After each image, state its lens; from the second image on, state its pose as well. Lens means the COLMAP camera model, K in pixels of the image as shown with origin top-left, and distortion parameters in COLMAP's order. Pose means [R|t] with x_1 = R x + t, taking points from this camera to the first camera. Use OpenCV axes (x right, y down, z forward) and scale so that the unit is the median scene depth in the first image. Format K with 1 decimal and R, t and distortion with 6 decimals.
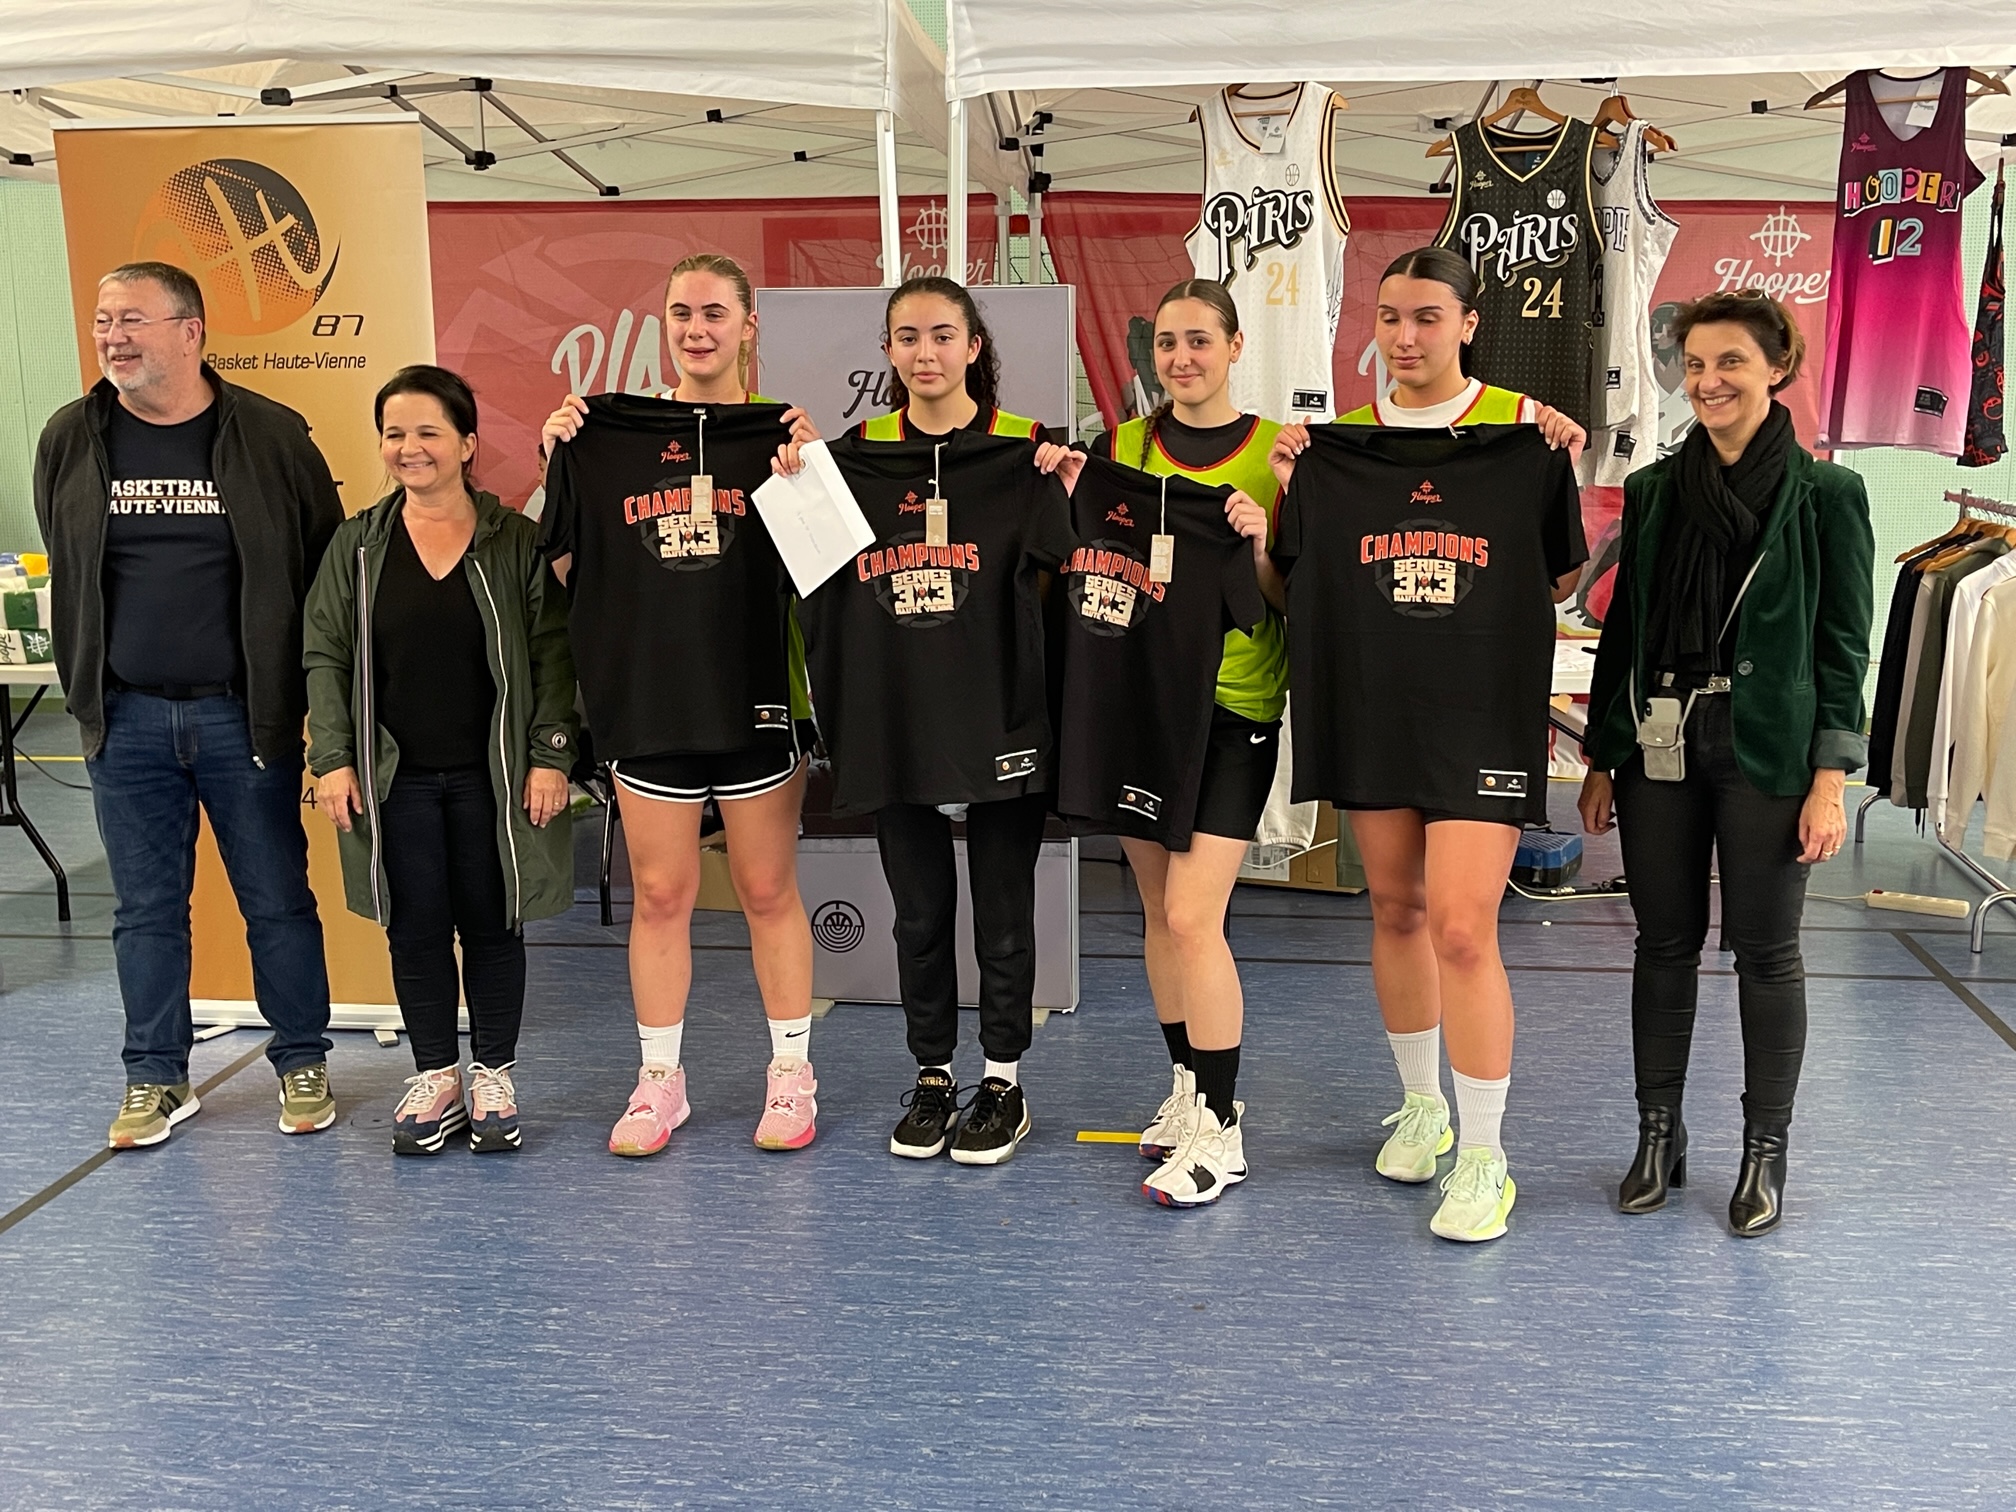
lens RADIAL K [[2134.3, 0, 1016.9], [0, 2134.3, 753.7], [0, 0, 1]] dist [0.029710, 0.000000]
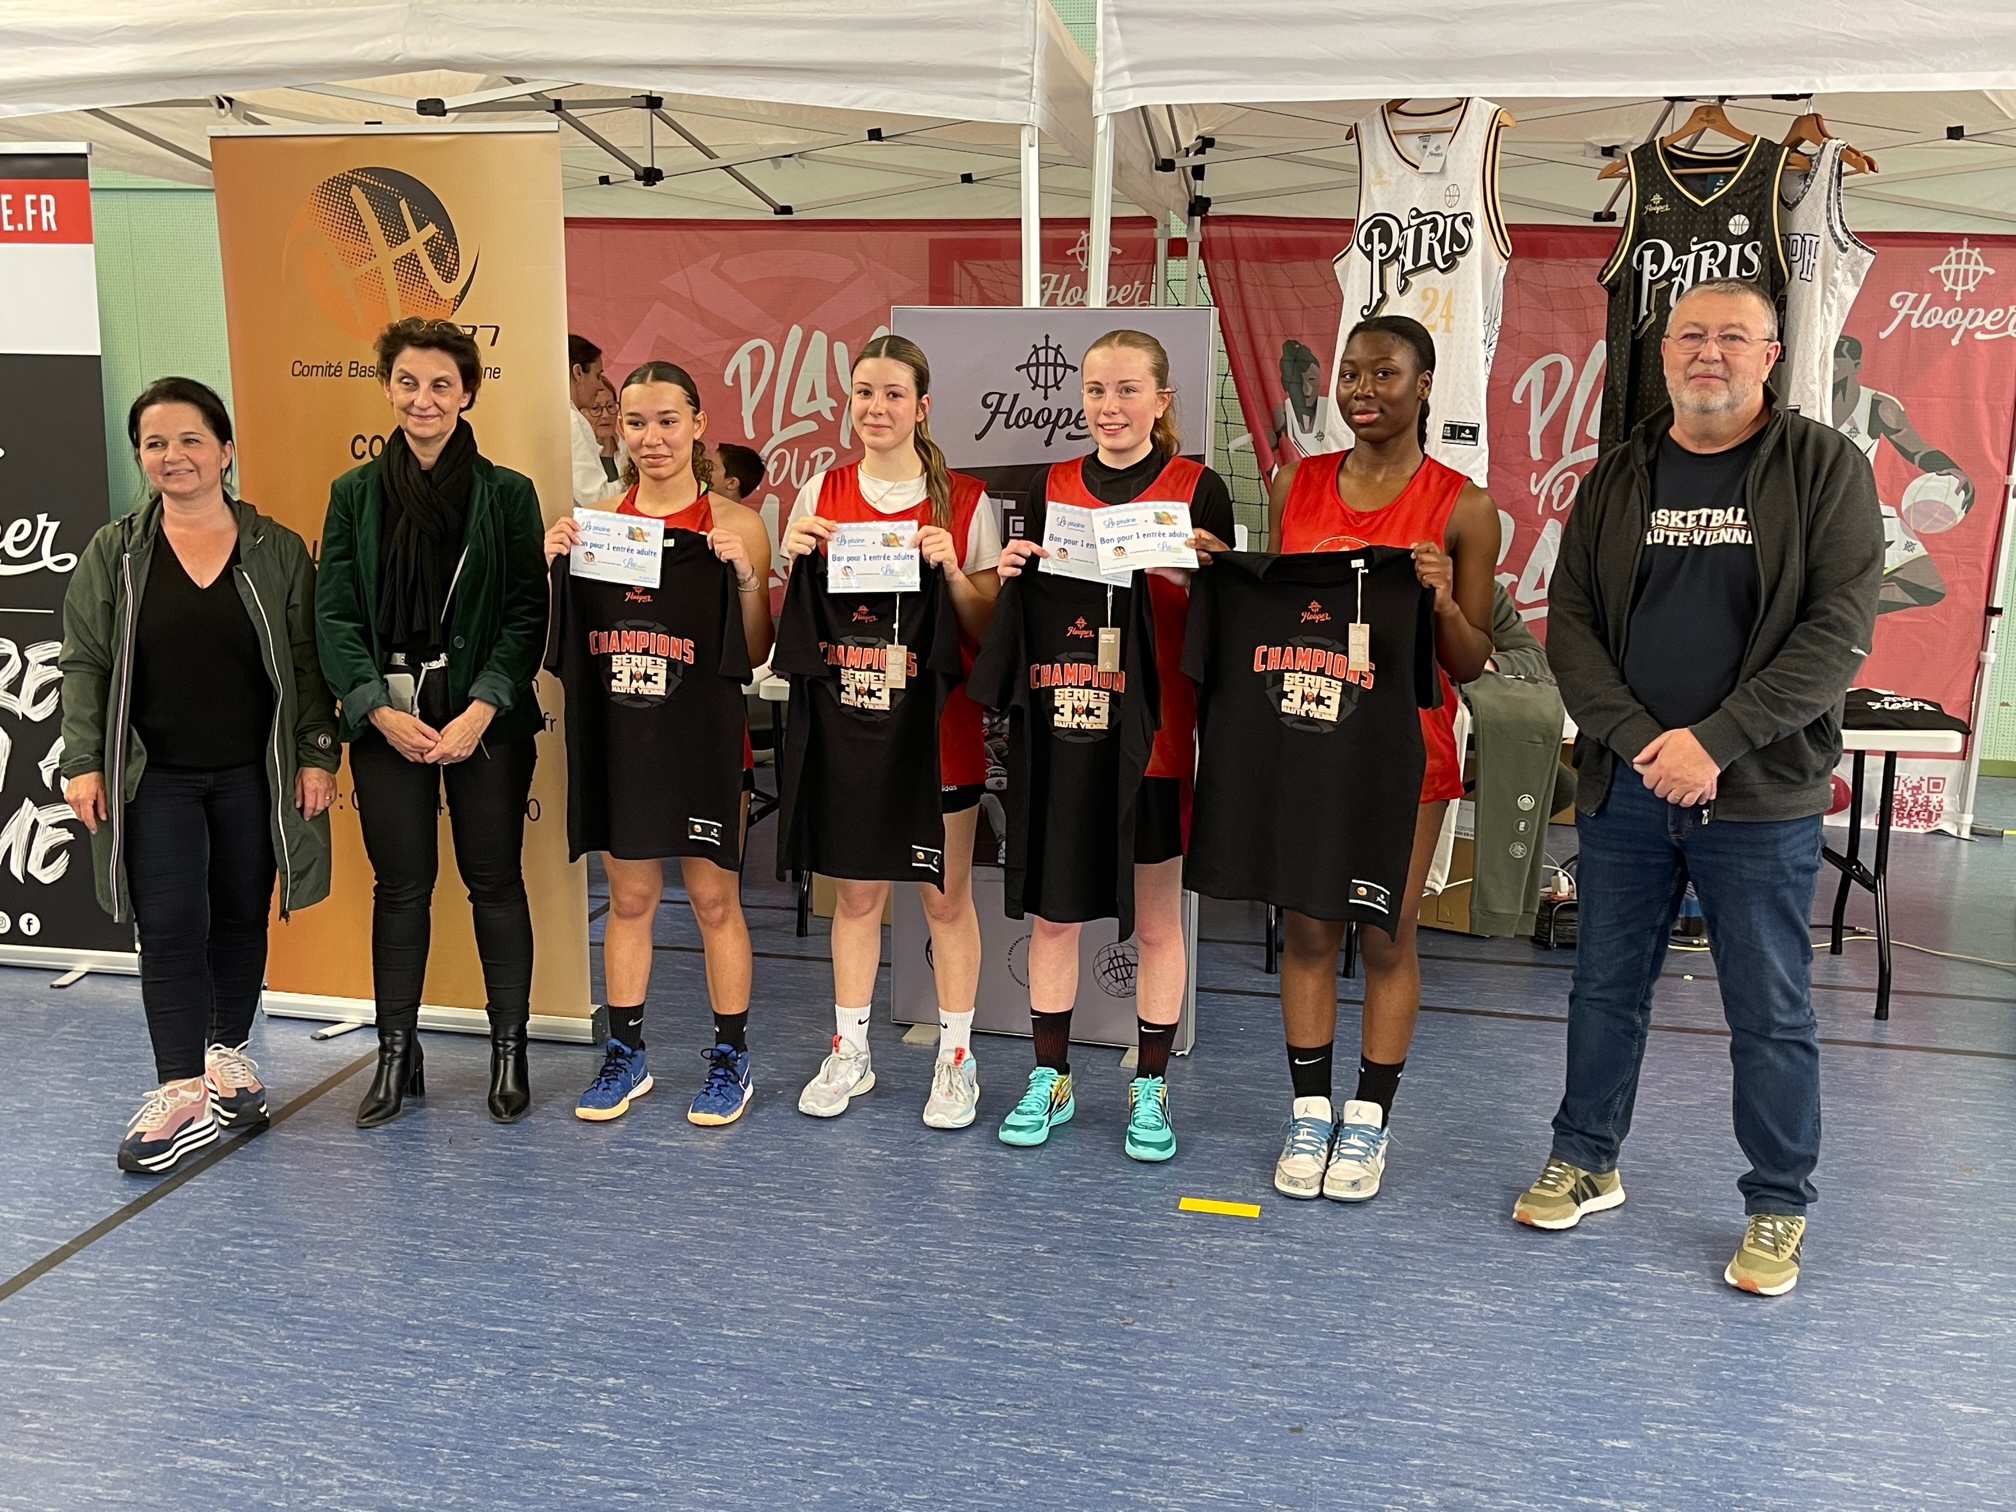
lens RADIAL K [[1953.1, 0, 993.8], [0, 1953.1, 760.0], [0, 0, 1]] dist [0.031995, 0.000000]
pose [[0.994994, 0.039364, -0.091853, 0.016101], [-0.038250, 0.999172, 0.013866, -0.024549], [0.092323, -0.010284, 0.995676, 0.112134]]
